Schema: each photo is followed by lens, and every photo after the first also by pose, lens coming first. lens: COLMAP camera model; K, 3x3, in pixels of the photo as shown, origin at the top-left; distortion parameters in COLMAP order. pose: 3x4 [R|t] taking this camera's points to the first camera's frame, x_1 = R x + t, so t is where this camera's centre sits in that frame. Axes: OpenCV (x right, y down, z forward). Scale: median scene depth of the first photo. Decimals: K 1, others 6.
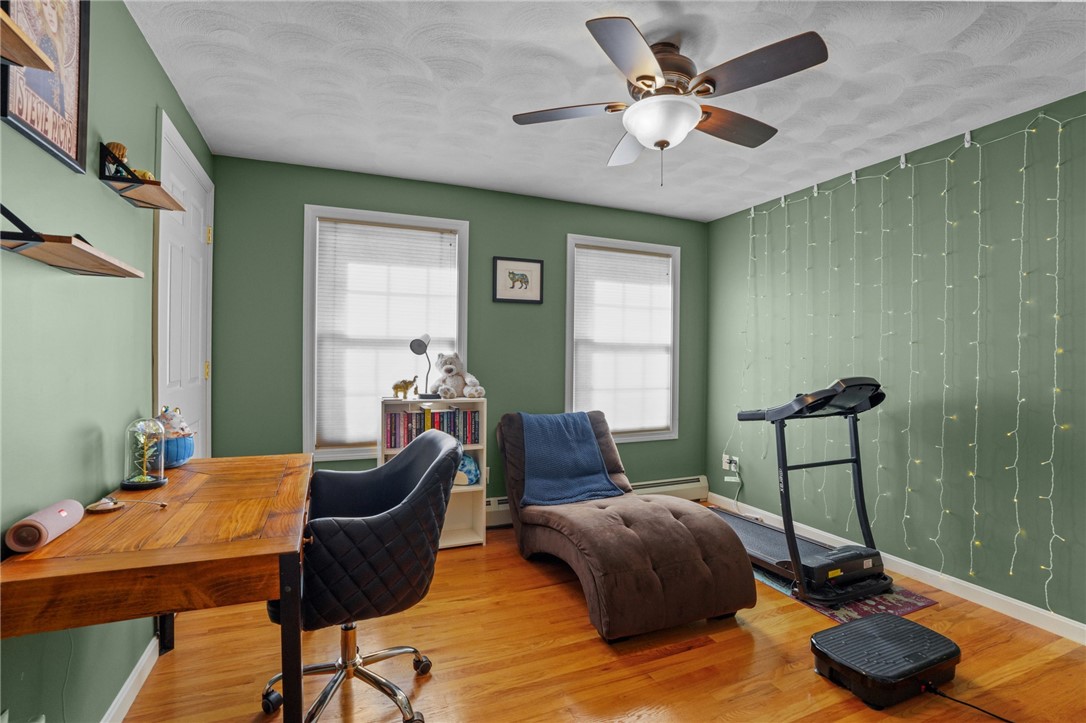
lens RADIAL K [[511.0, 0, 551.1], [0, 511.0, 347.9], [0, 0, 1]] dist [-0.071963, 0.027522]
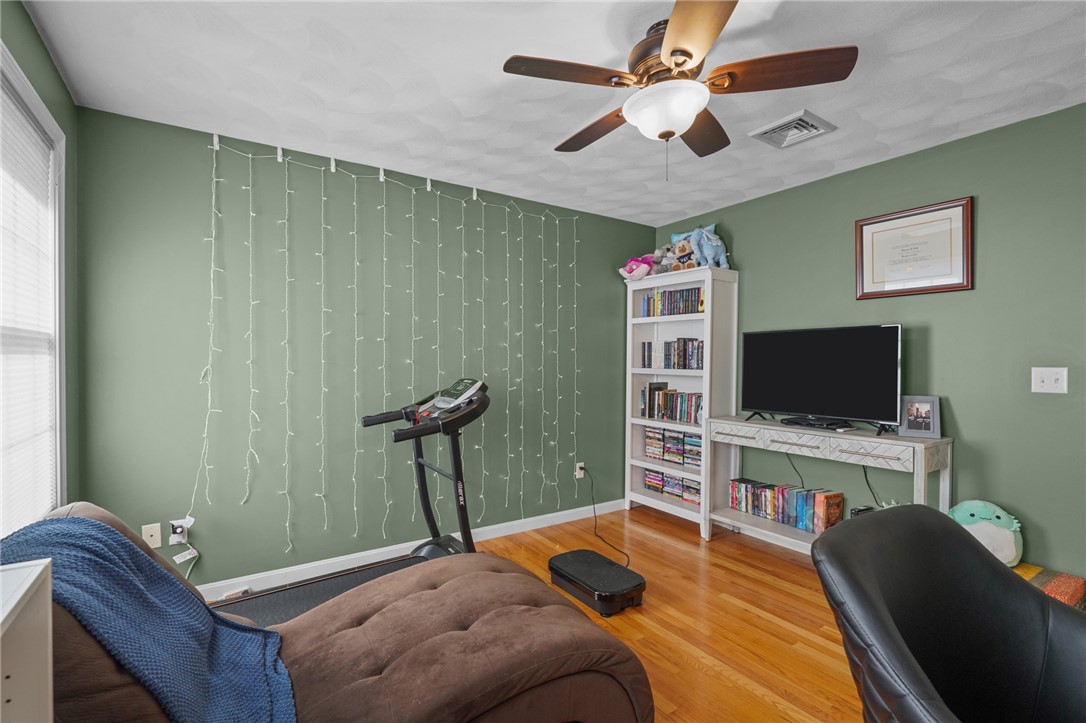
lens RADIAL K [[497.1, 0, 542.1], [0, 497.1, 366.9], [0, 0, 1]] dist [-0.050016, 0.024968]
pose [[-0.186379, -0.021691, 0.982238, -0.457475], [-0.020109, 0.999631, 0.018259, 0.007911], [-0.982272, -0.016348, -0.186746, 0.999438]]
